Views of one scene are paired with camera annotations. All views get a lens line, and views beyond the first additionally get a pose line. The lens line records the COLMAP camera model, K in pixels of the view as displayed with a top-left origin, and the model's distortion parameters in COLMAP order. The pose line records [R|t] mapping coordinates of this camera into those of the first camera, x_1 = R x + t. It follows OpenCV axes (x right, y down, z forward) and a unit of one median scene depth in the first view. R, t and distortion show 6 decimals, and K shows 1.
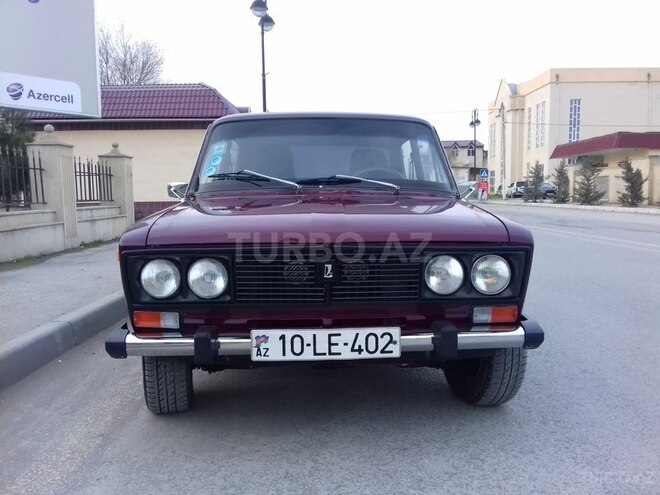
lens RADIAL K [[602.9, 0, 330.0], [0, 602.9, 247.5], [0, 0, 1]] dist [0.002517, 0.001362]
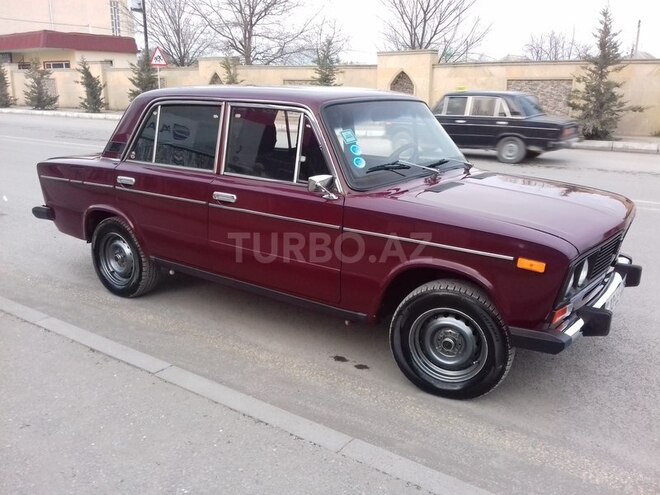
lens RADIAL K [[602.9, 0, 330.0], [0, 602.9, 247.5], [0, 0, 1]] dist [0.002517, 0.001362]
pose [[0.596133, -0.189188, 0.780277, -0.105485], [0.056852, 0.979349, 0.194020, -0.018233], [-0.800870, -0.071302, 0.594578, 0.049506]]
